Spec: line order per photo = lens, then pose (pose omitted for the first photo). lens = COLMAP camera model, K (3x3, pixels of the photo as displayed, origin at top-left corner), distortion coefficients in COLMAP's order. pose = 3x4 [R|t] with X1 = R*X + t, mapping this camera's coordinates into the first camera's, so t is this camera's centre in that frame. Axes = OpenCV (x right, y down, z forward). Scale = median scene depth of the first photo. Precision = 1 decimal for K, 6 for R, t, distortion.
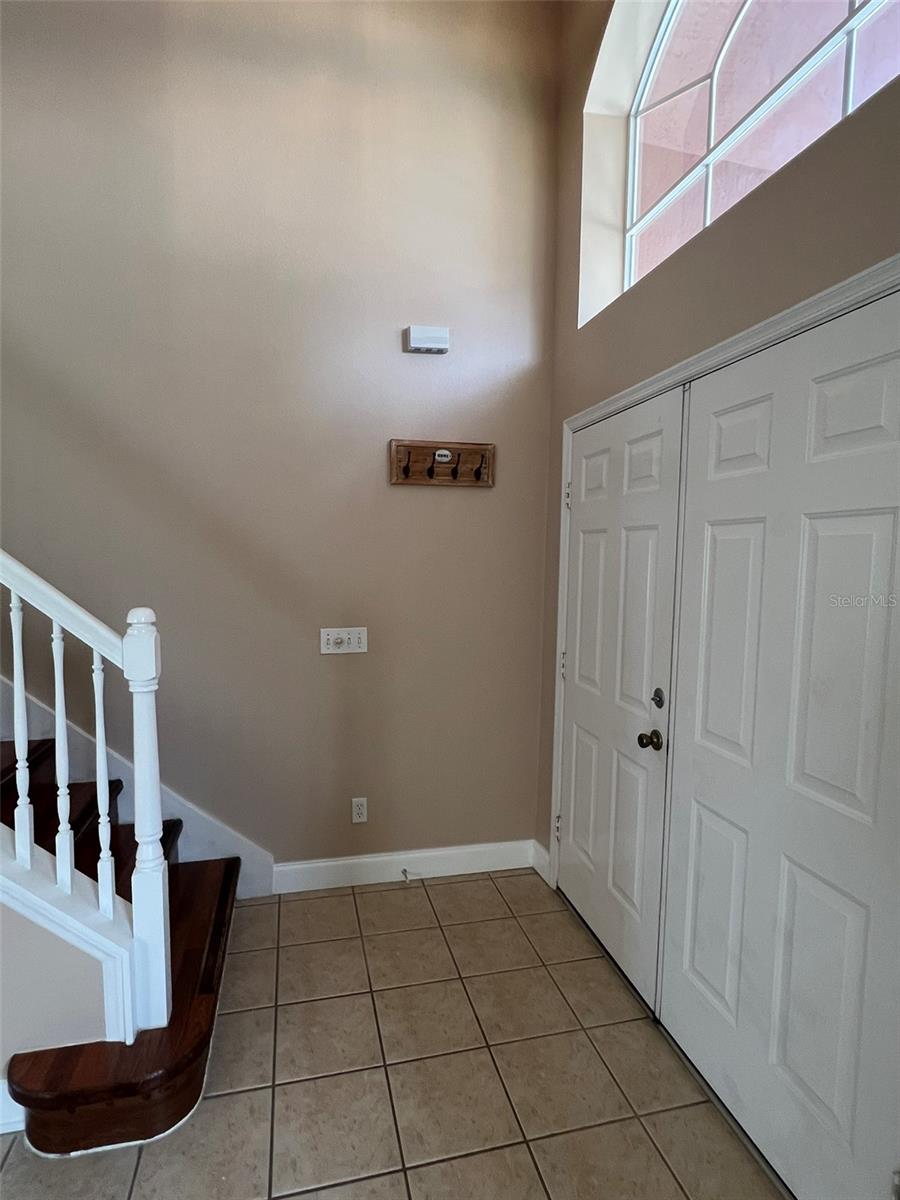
lens RADIAL K [[620.9, 0, 450.0], [0, 620.9, 600.9], [0, 0, 1]] dist [-0.006643, 0.001641]
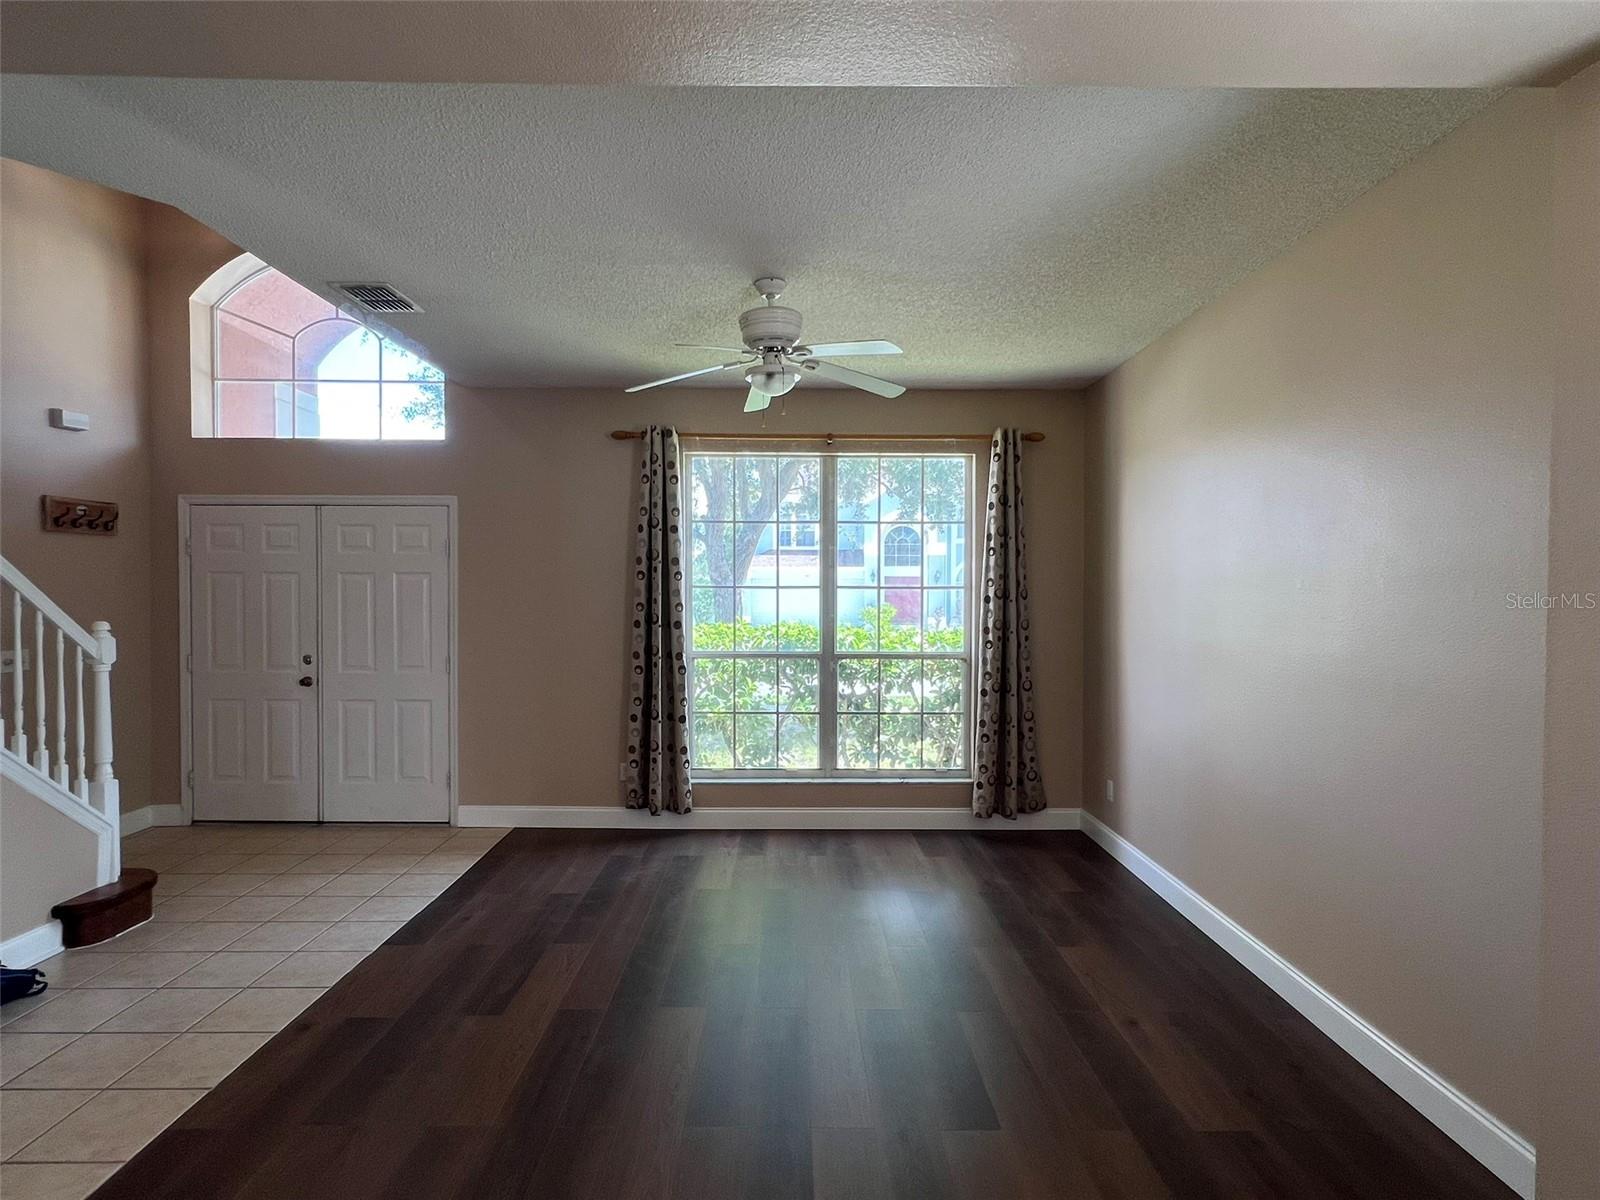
lens RADIAL K [[827.8, 0, 800.7], [0, 827.8, 611.8], [0, 0, 1]] dist [-0.006643, 0.001641]
pose [[0.222951, -0.038409, 0.974073, -1.441736], [0.071248, 0.997193, 0.023013, 0.043757], [-0.972223, 0.064270, 0.225061, -0.867426]]
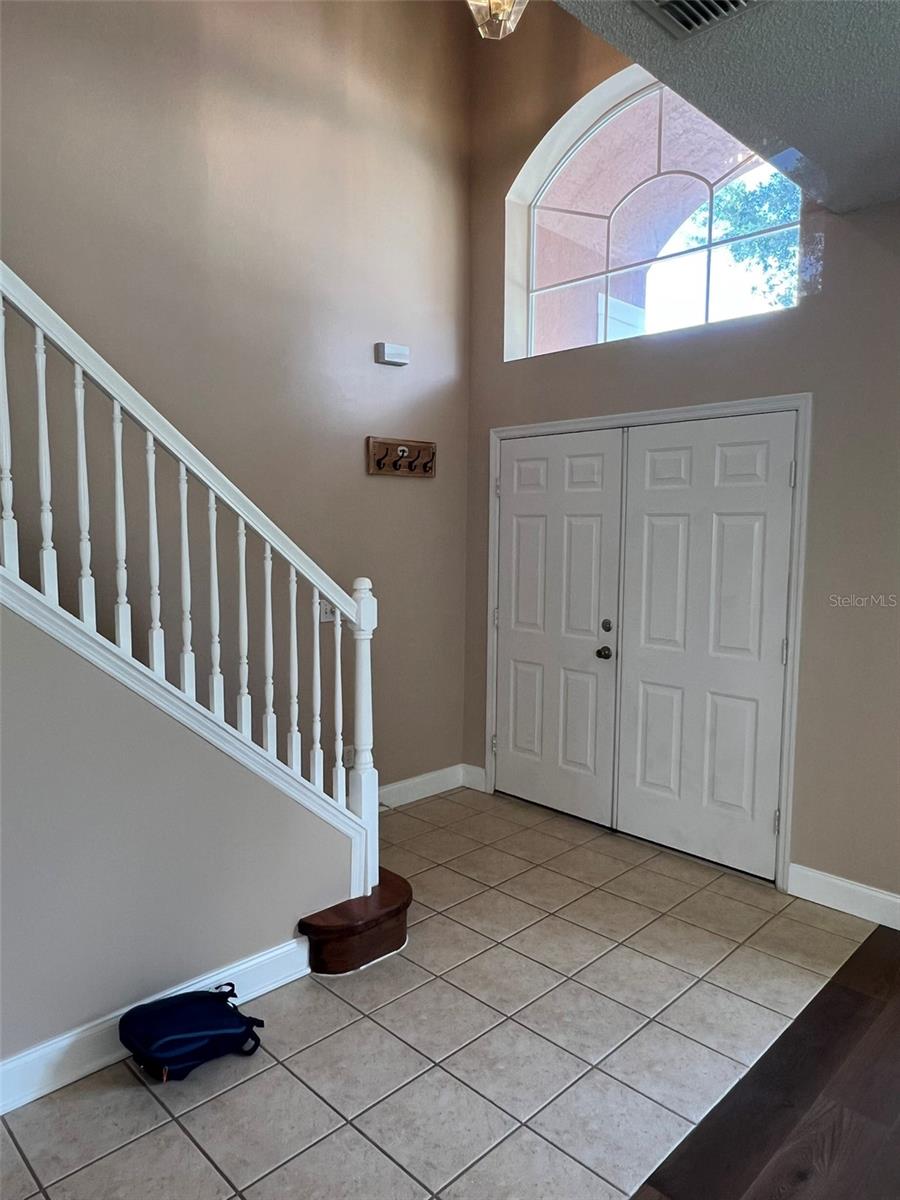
lens RADIAL K [[784.2, 0, 448.1], [0, 784.2, 592.9], [0, 0, 1]] dist [0.002853, 0.002683]
pose [[0.856819, -0.052290, 0.512958, -0.783778], [0.044058, 0.998631, 0.028207, 0.001566], [-0.513731, -0.001568, 0.857950, -0.375886]]
